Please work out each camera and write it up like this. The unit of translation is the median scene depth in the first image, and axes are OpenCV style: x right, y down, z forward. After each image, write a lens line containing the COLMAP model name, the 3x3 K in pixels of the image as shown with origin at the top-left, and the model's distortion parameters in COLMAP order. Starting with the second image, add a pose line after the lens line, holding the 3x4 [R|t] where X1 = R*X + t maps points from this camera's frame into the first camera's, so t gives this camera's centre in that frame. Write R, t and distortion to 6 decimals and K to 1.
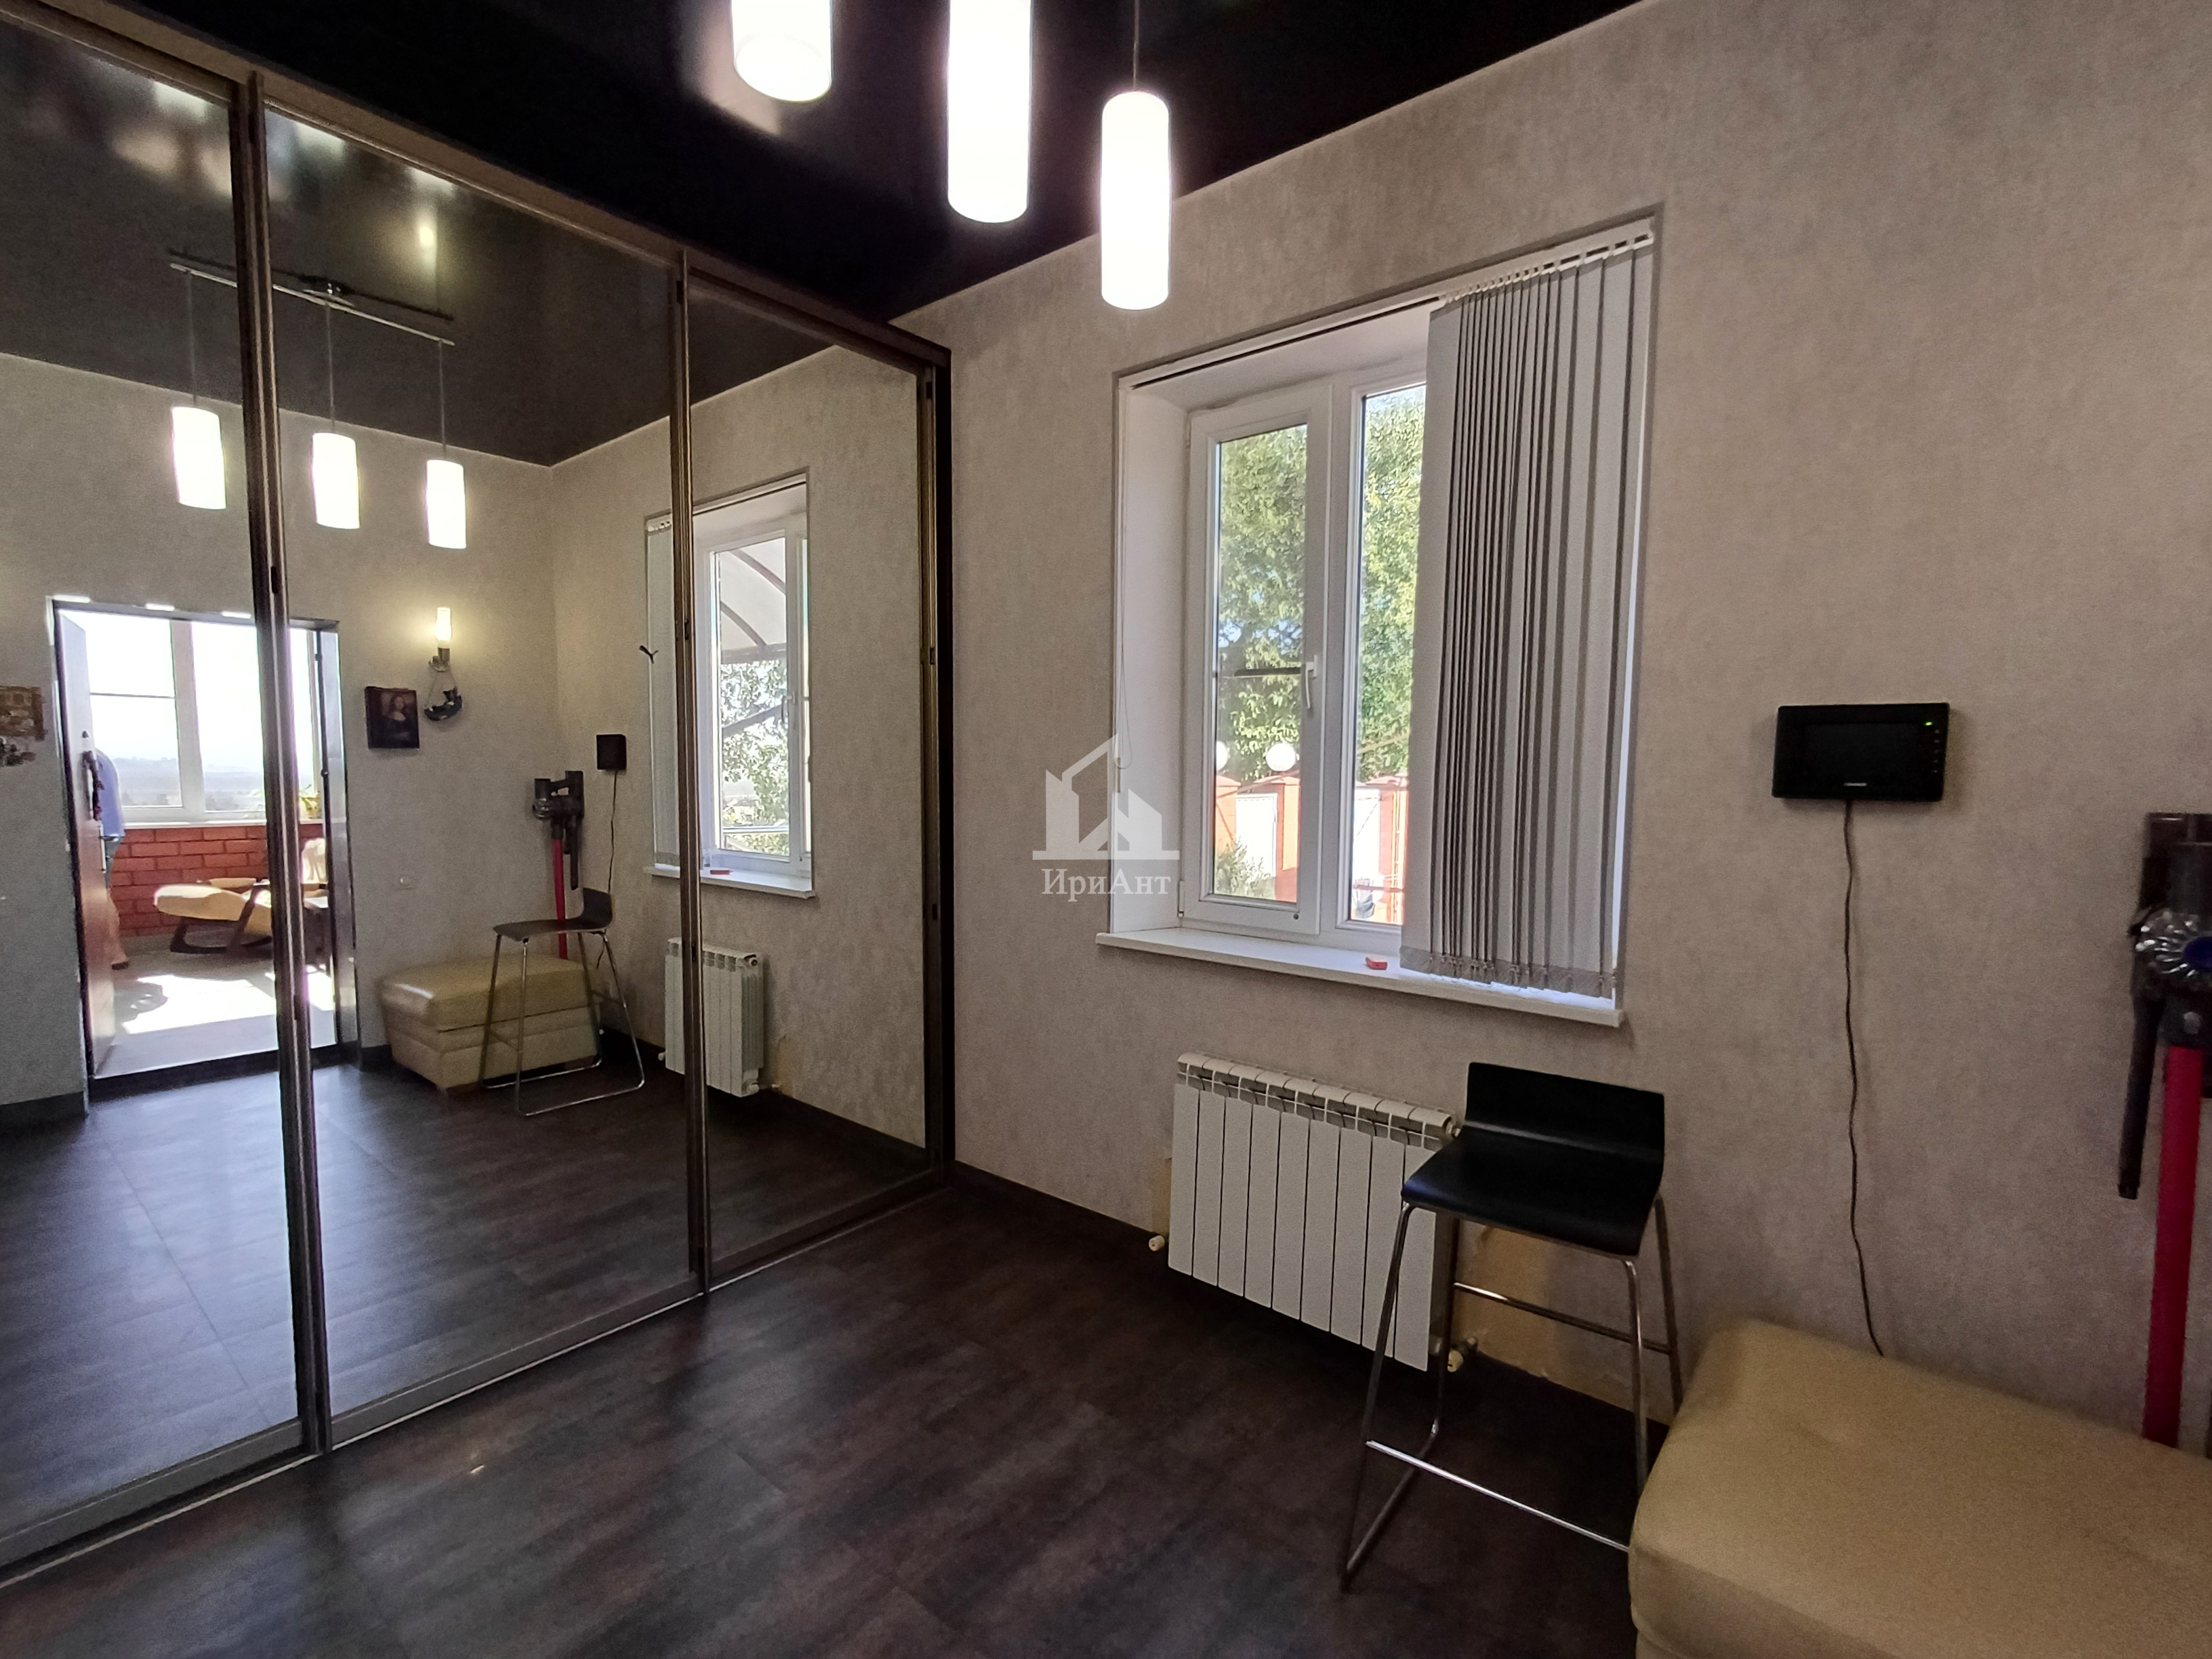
lens RADIAL K [[1011.6, 0, 1121.9], [0, 1011.6, 841.5], [0, 0, 1]] dist [0.015276, 0.000489]
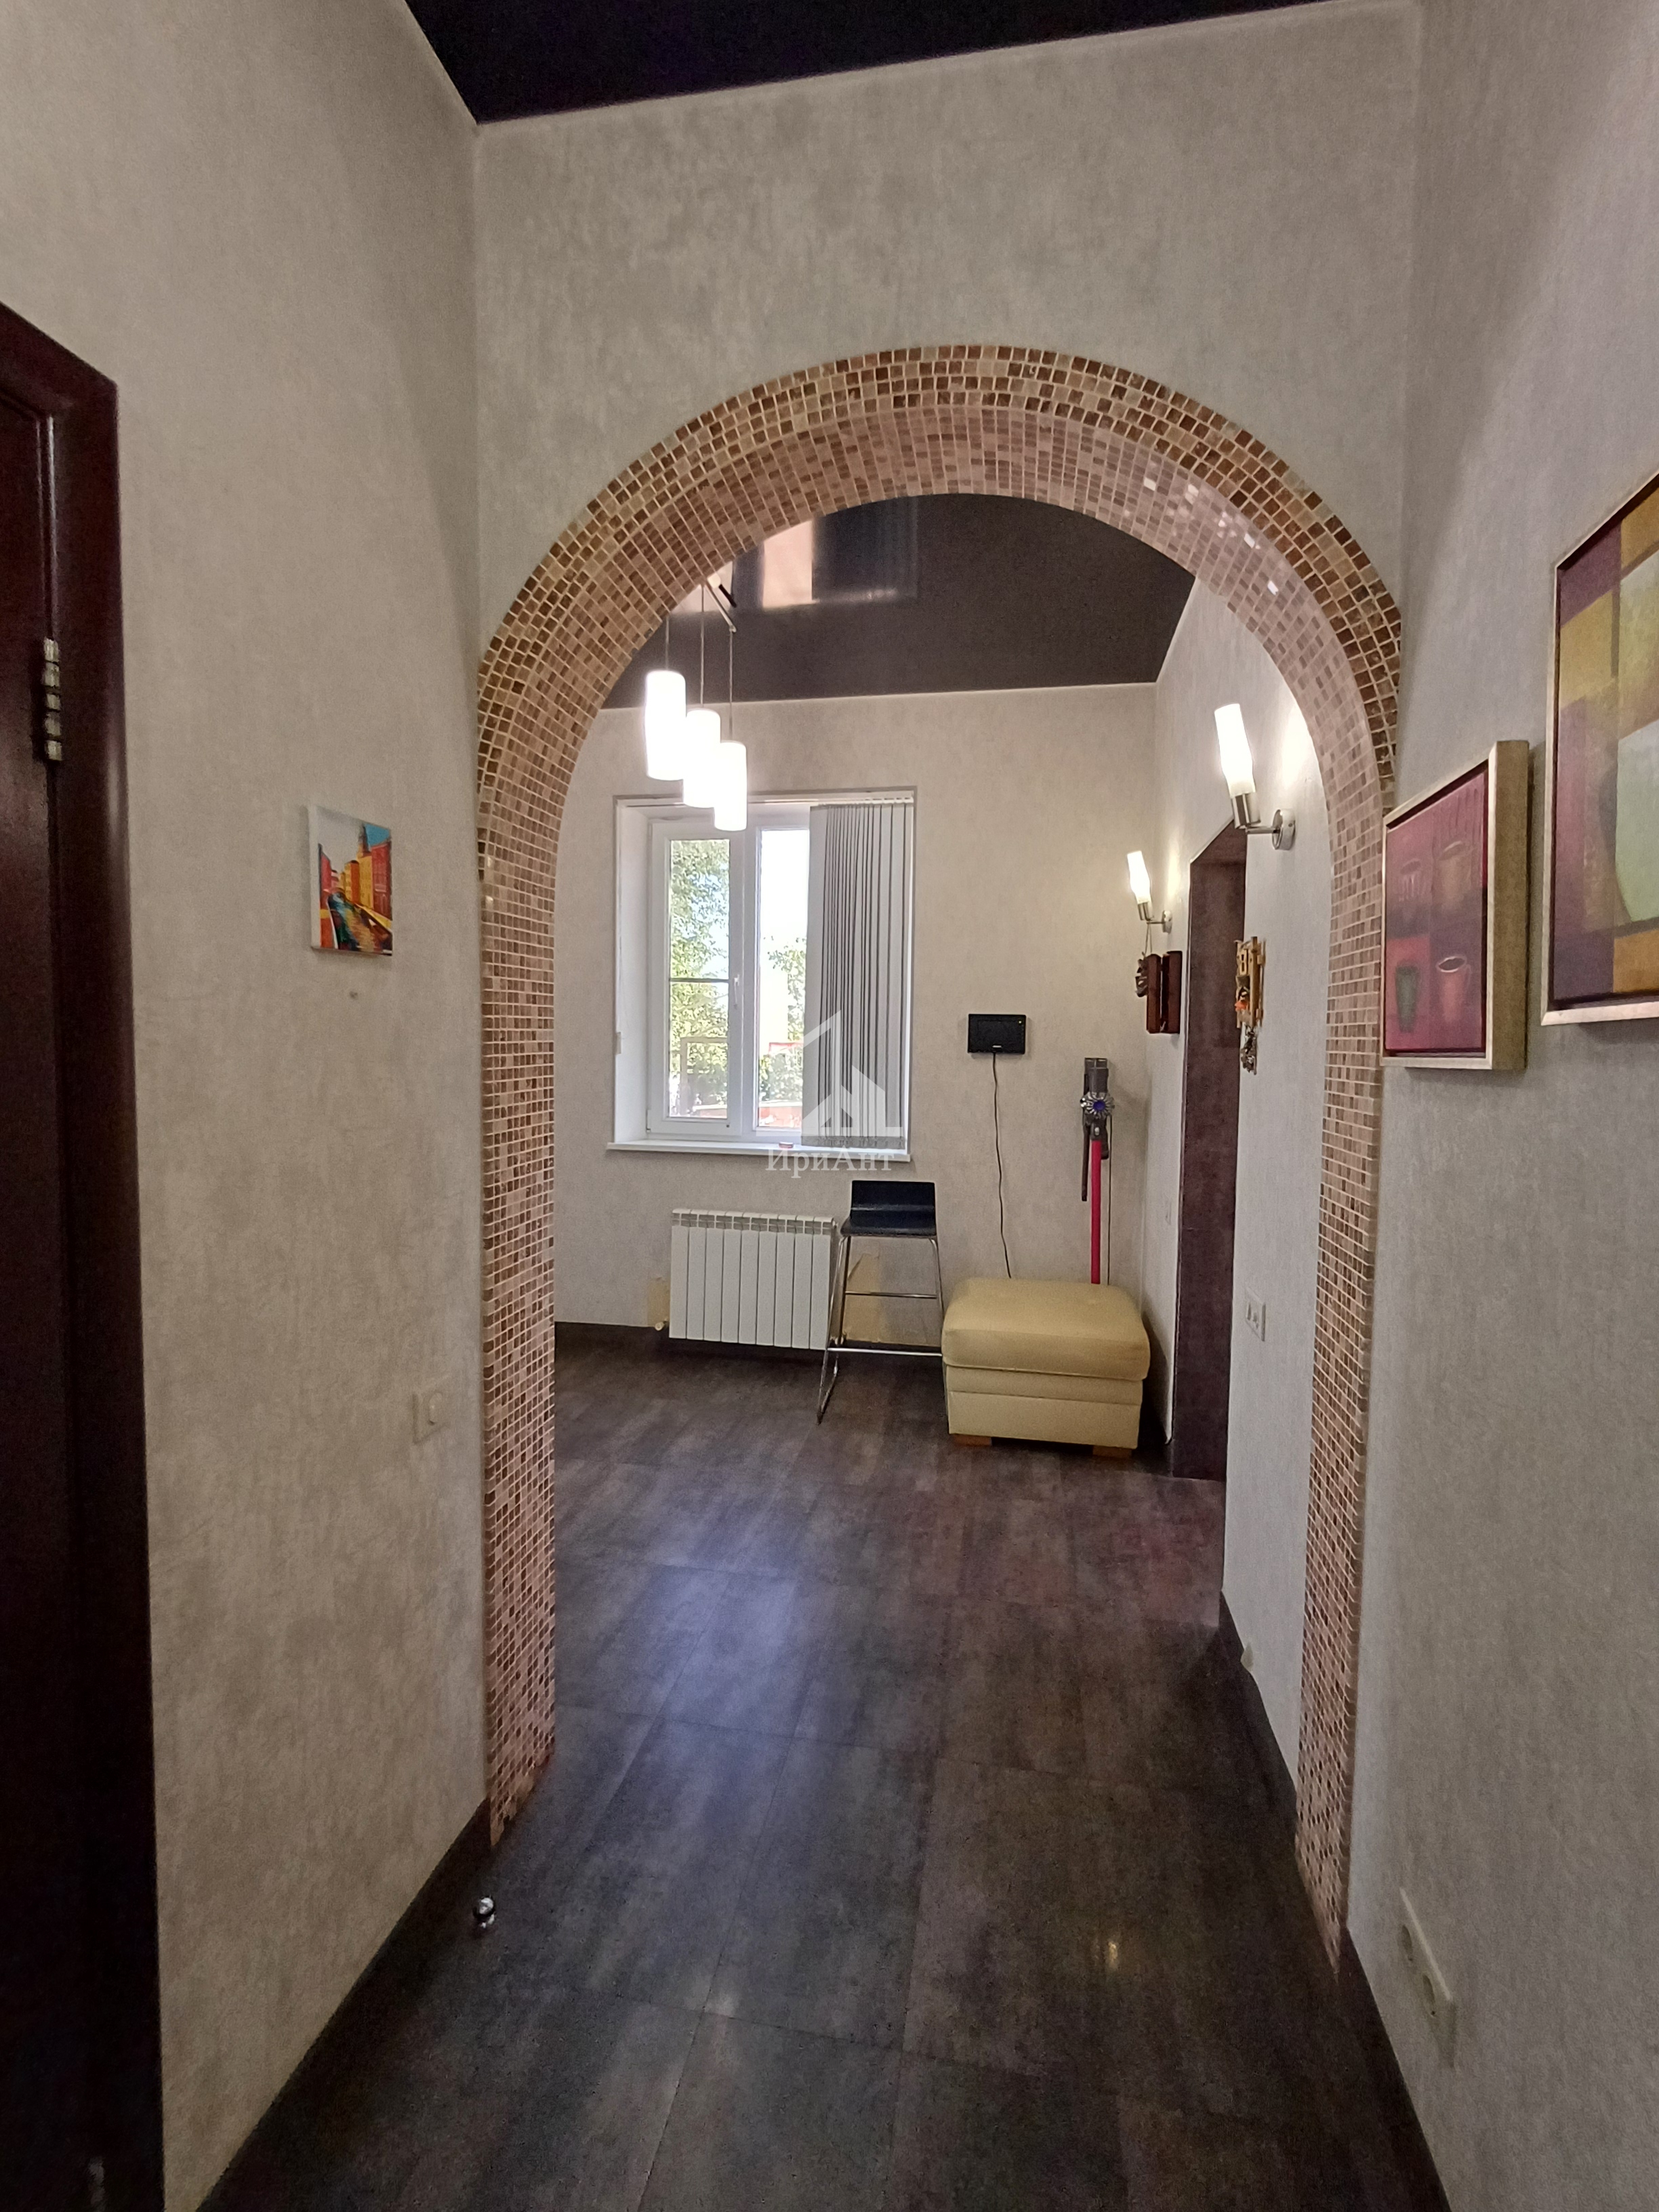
lens RADIAL K [[1016.1, 0, 834.8], [0, 1016.1, 1076.8], [0, 0, 1]] dist [0.000722, 0.001041]
pose [[0.876273, -0.017004, 0.481515, -0.637985], [0.031297, 0.999275, -0.021667, 0.045663], [-0.480797, 0.034056, 0.876170, -0.756131]]
